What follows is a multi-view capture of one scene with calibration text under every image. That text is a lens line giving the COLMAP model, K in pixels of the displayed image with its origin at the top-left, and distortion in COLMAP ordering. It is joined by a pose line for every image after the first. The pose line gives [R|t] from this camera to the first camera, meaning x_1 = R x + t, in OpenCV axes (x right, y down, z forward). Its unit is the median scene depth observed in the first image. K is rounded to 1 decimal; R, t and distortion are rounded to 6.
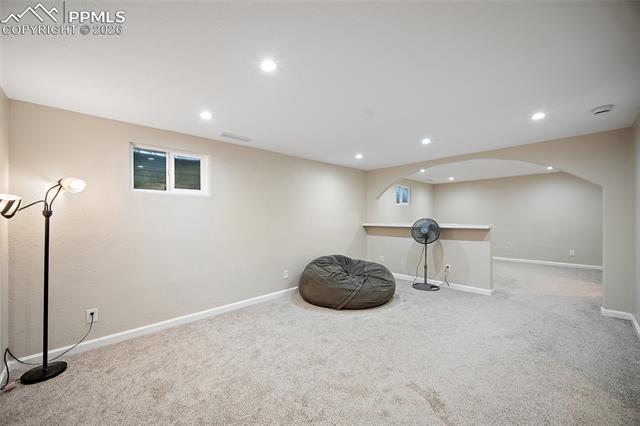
lens RADIAL K [[252.6, 0, 317.1], [0, 252.6, 212.8], [0, 0, 1]] dist [0.000664, 0.000039]
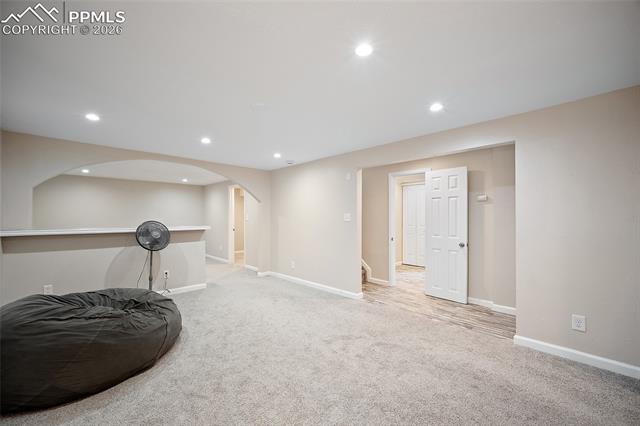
lens RADIAL K [[252.6, 0, 317.1], [0, 252.6, 212.8], [0, 0, 1]] dist [0.000664, 0.000039]
pose [[-0.008852, 0.022868, 0.999699, -0.585206], [-0.010790, 0.999678, -0.022963, 0.011275], [-0.999903, -0.010990, -0.008603, 0.629622]]
